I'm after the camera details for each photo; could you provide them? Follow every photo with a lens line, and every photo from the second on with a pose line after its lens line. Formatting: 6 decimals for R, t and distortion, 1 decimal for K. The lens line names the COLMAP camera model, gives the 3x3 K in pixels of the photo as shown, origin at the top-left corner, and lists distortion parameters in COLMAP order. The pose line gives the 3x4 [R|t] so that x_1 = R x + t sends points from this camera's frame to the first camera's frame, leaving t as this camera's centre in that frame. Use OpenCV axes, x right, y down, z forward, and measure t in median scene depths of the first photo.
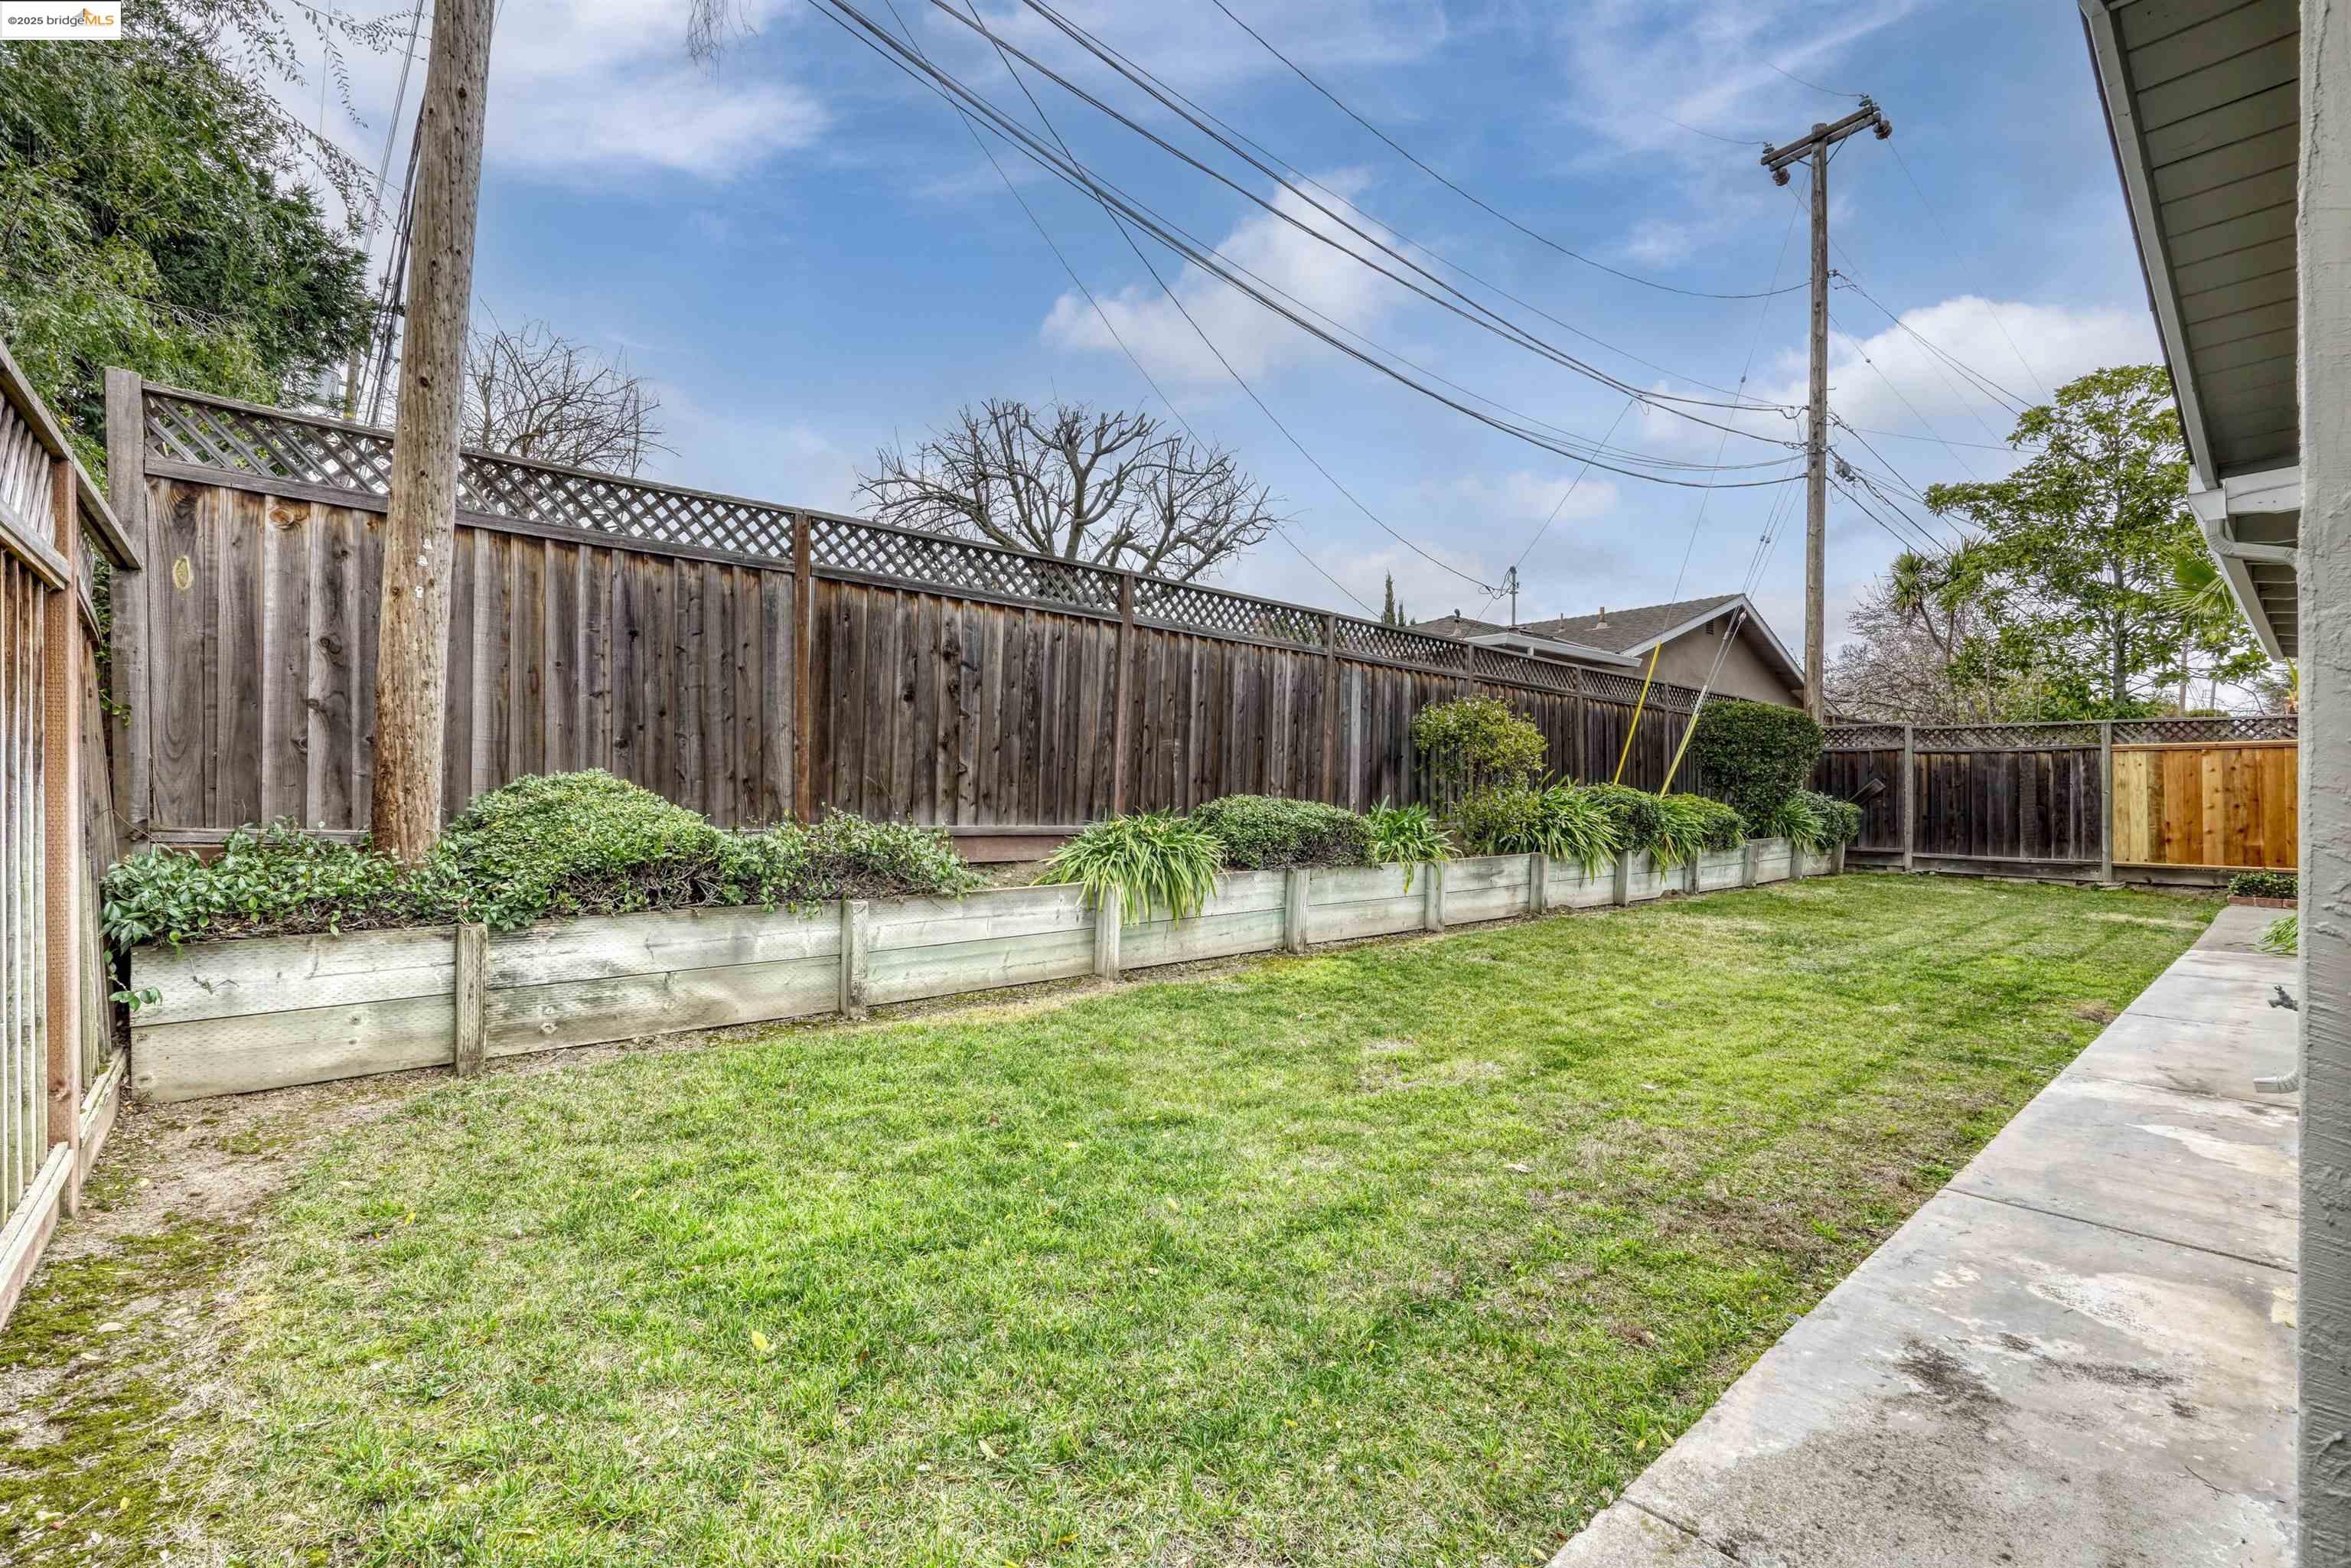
lens RADIAL K [[1032.2, 0, 1167.3], [0, 1032.2, 779.6], [0, 0, 1]] dist [-0.008159, 0.001314]
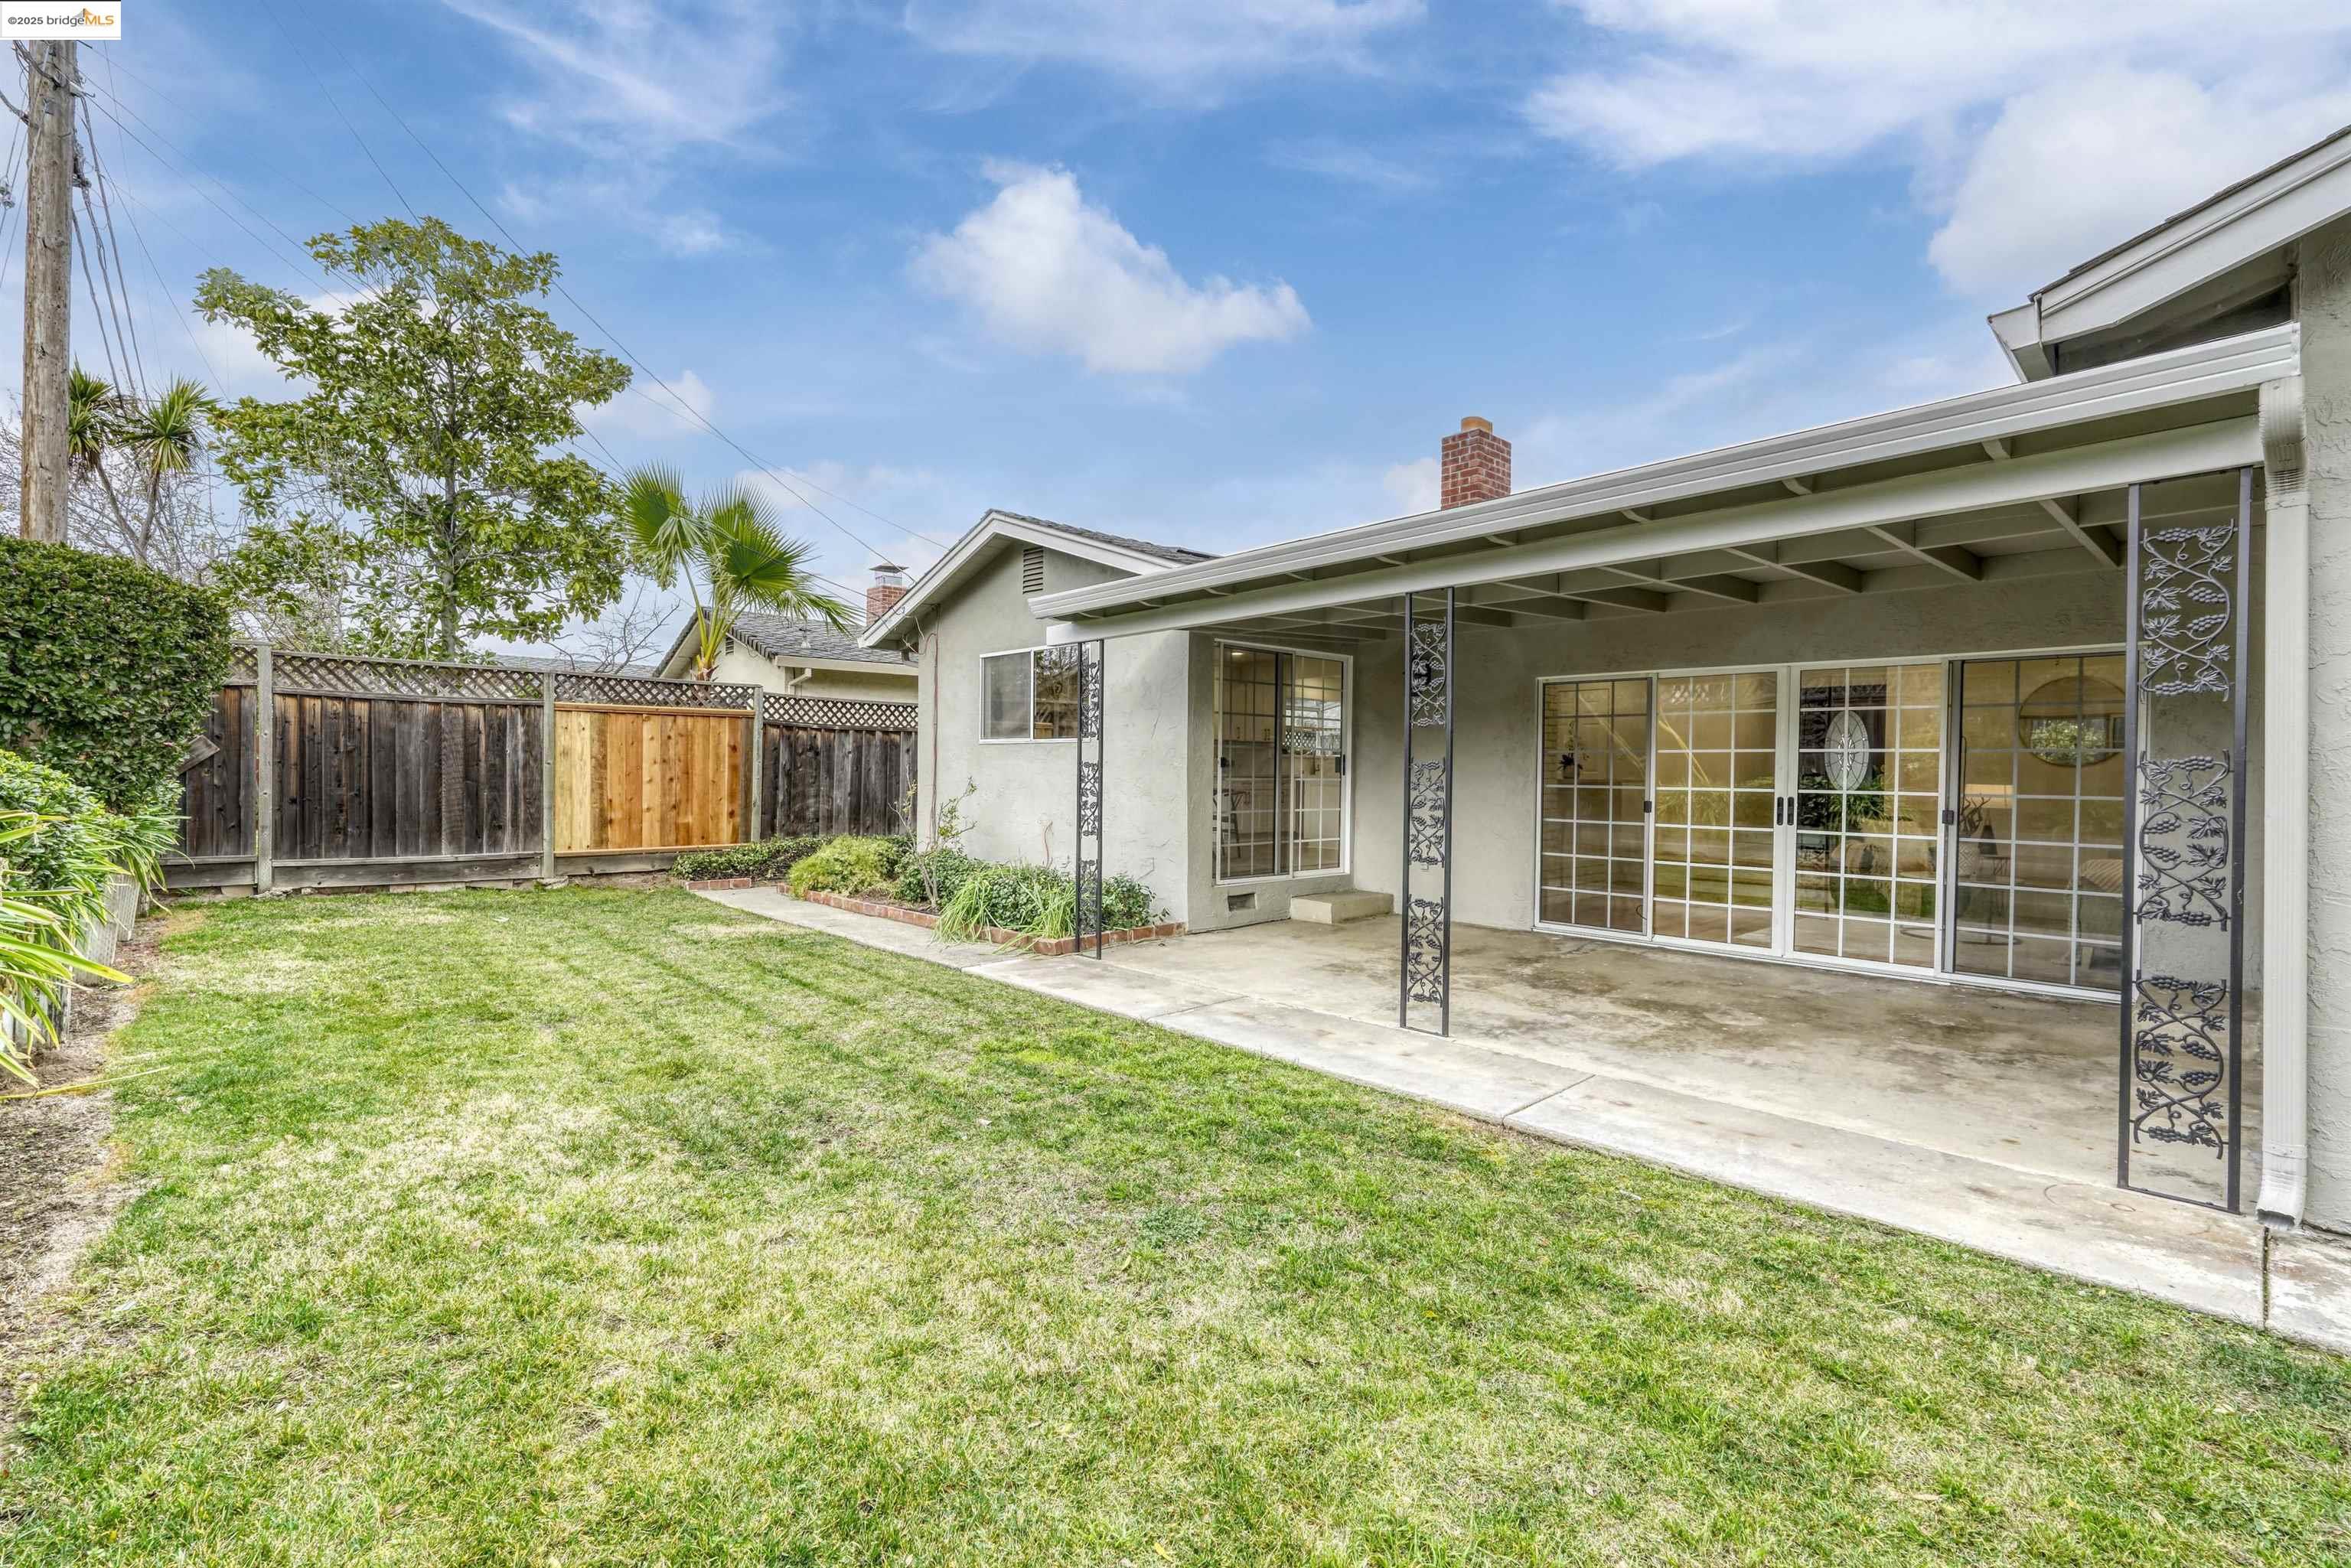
lens RADIAL K [[1032.2, 0, 1164.7], [0, 1032.2, 788.1], [0, 0, 1]] dist [-0.008159, 0.001314]
pose [[-0.042118, -0.021181, 0.998888, 0.117460], [-0.025227, 0.999479, 0.020130, 0.004248], [-0.998794, -0.024352, -0.042630, 0.564140]]
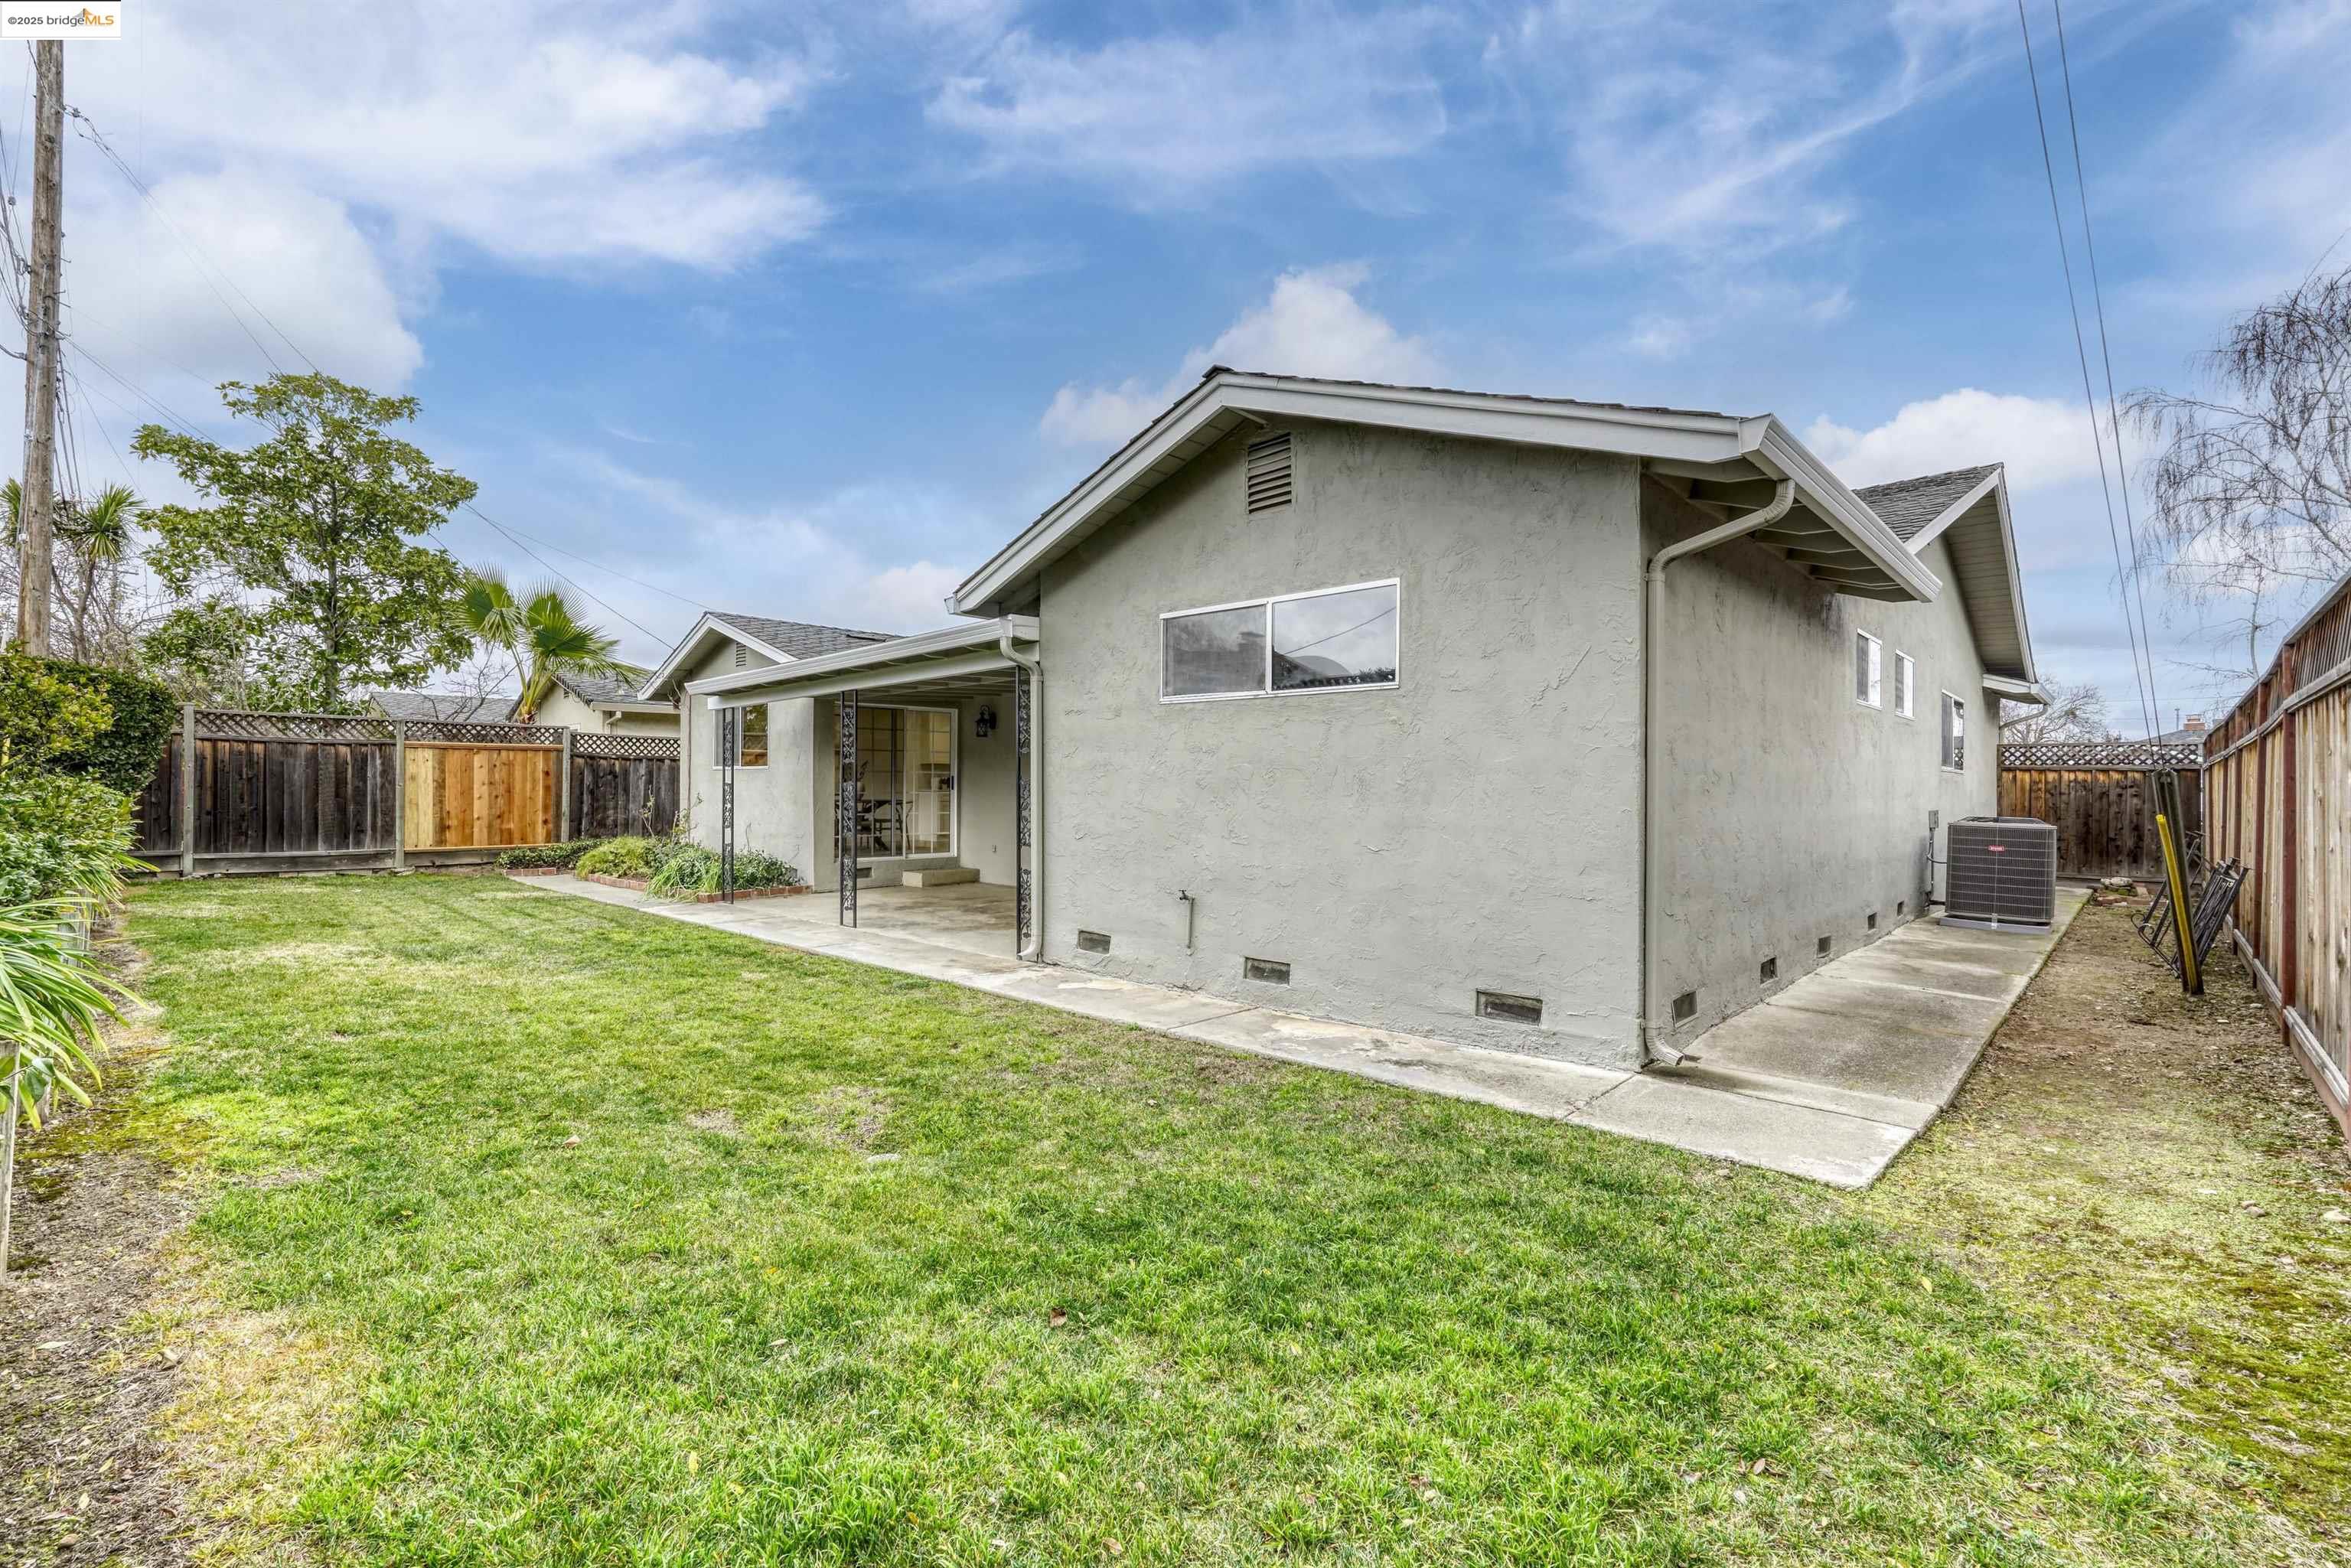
lens RADIAL K [[1032.2, 0, 1172.2], [0, 1032.2, 789.3], [0, 0, 1]] dist [-0.008159, 0.001314]
pose [[-0.102532, -0.005774, 0.994713, -0.244748], [-0.018856, 0.999815, 0.003860, -0.002518], [-0.994551, -0.018361, -0.102621, 0.299470]]
